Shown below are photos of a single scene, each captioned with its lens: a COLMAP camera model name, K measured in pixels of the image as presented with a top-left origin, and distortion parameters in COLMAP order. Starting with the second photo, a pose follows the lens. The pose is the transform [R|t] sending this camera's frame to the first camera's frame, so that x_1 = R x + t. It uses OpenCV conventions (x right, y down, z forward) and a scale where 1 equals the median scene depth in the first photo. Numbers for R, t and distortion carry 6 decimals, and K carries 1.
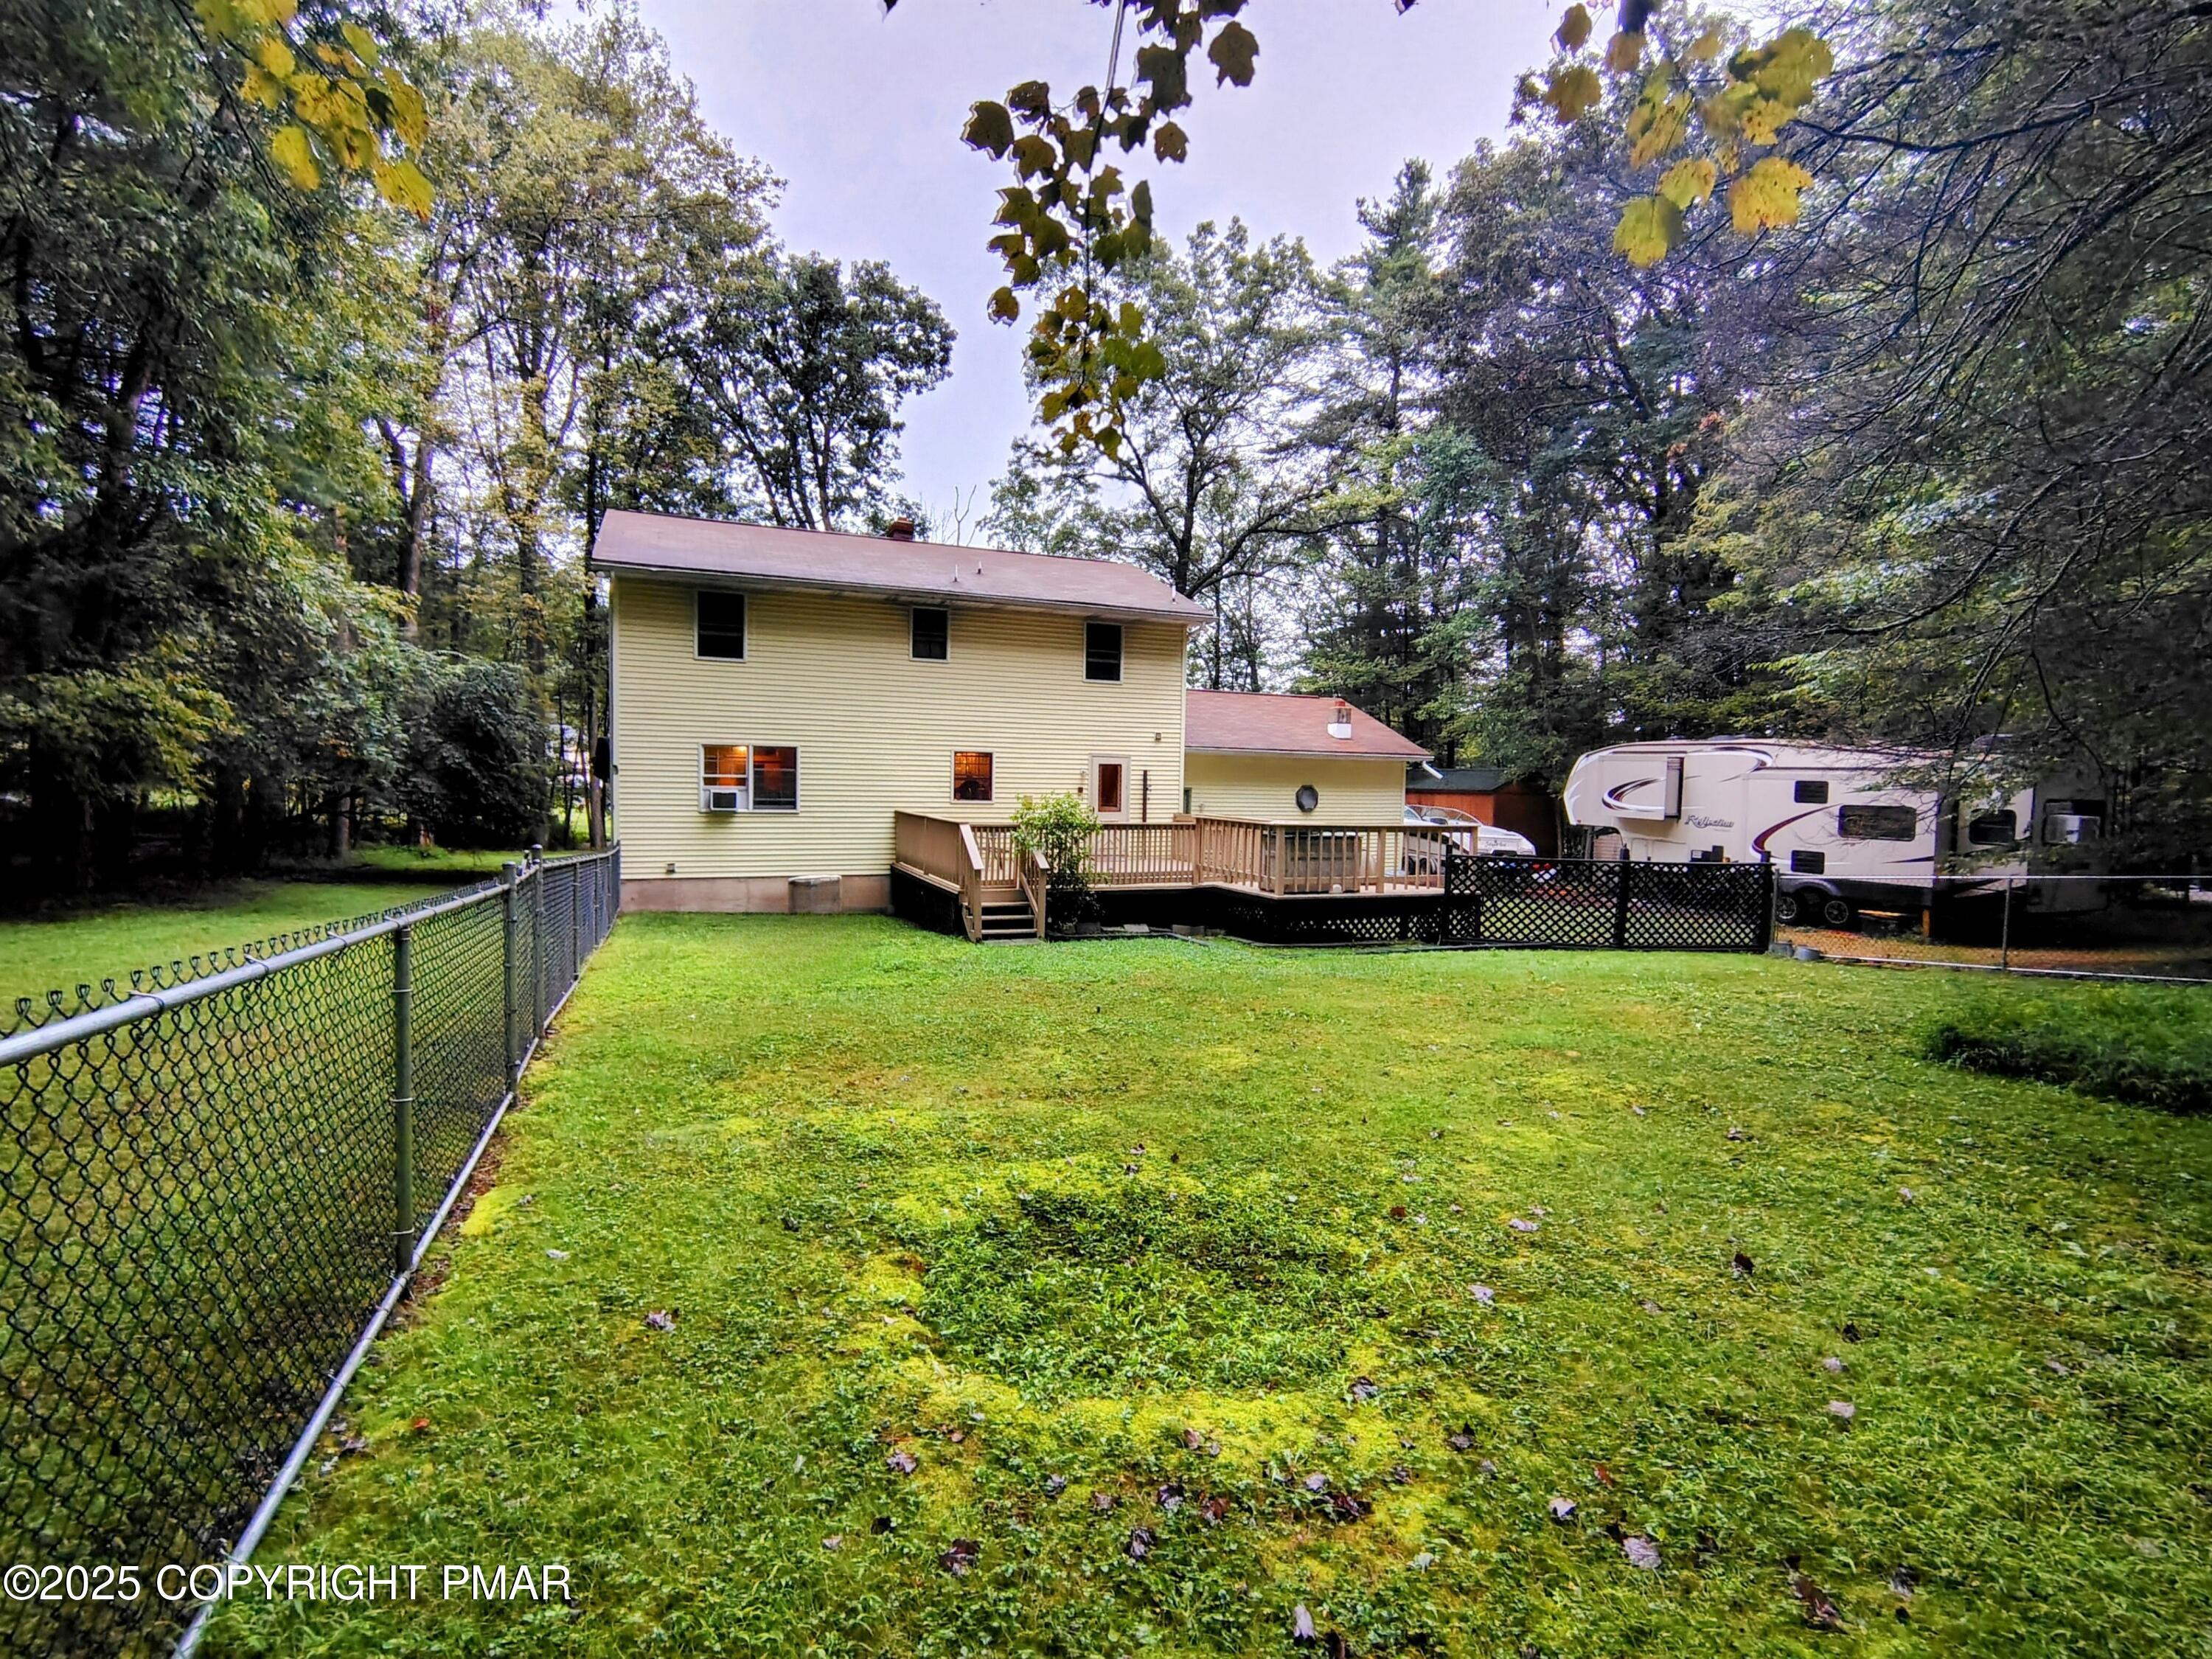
lens RADIAL K [[1031.9, 0, 1096.5], [0, 1031.9, 828.0], [0, 0, 1]] dist [-0.001205, -0.001044]
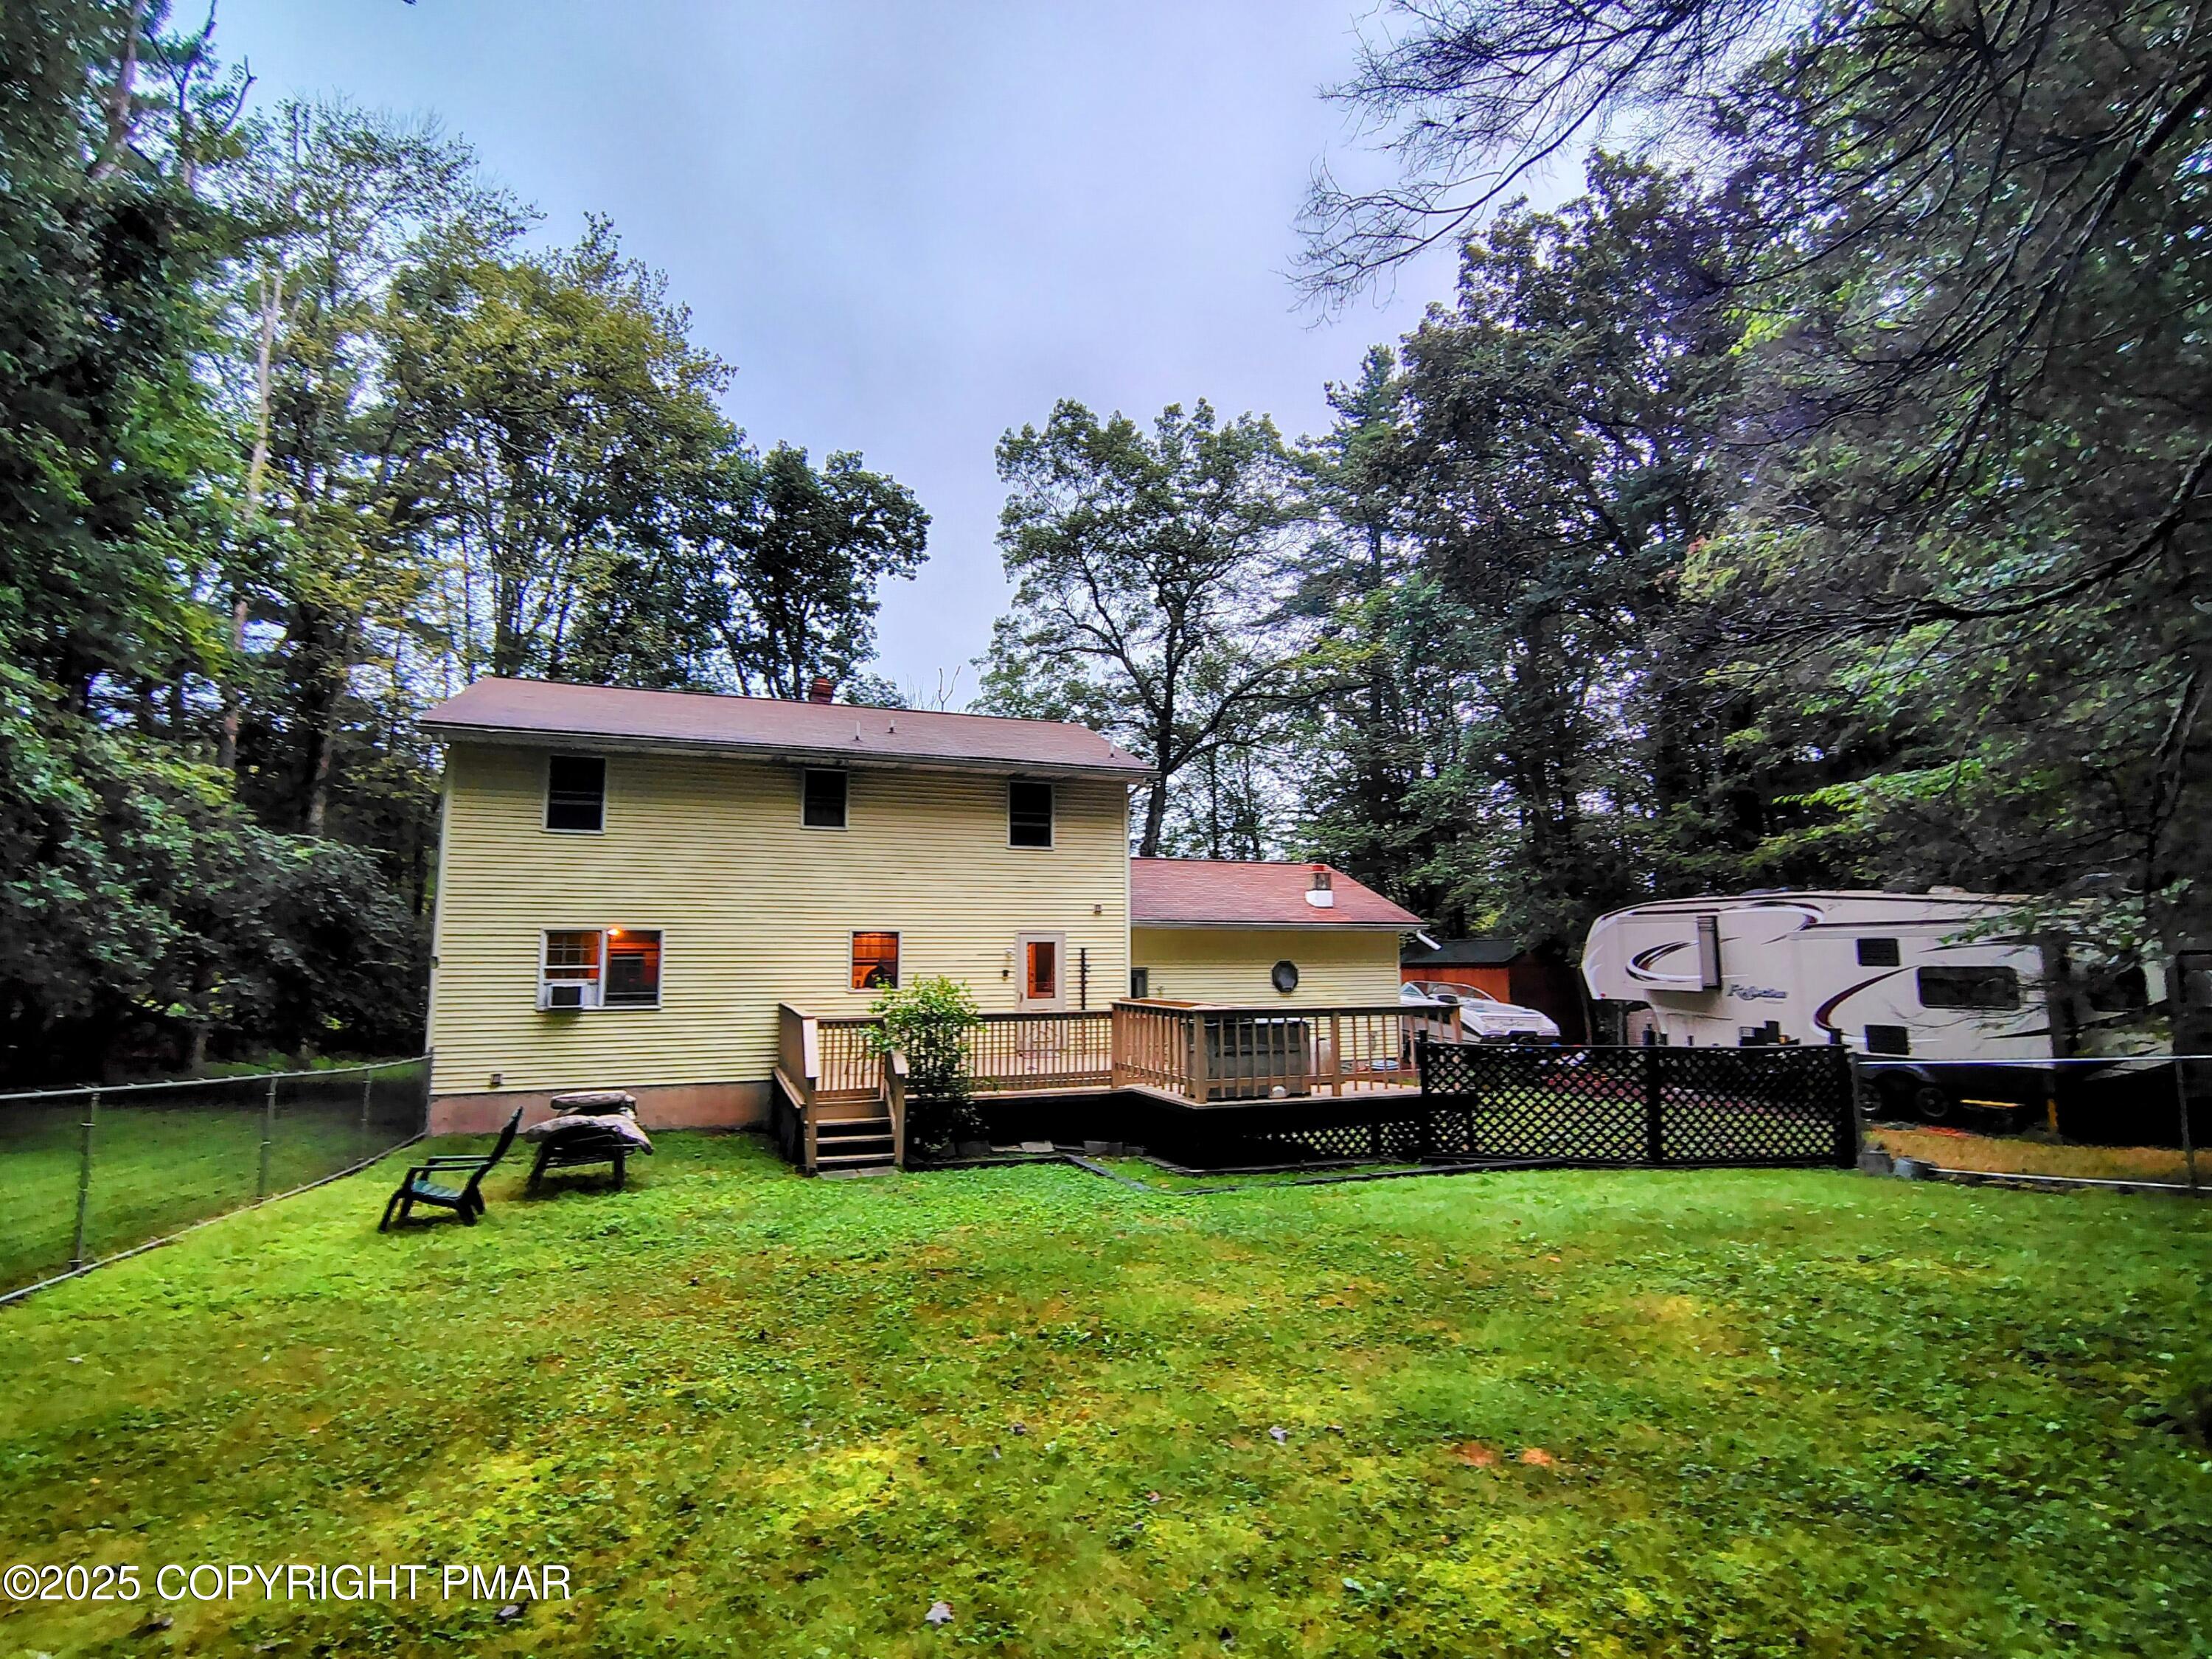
lens RADIAL K [[1007.9, 0, 1116.2], [0, 1007.9, 832.1], [0, 0, 1]] dist [0.001285, -0.001565]
pose [[0.999316, -0.028834, -0.023162, 0.096908], [0.024263, 0.983762, -0.177830, -0.001068], [0.027913, 0.177147, 0.983789, 0.157289]]
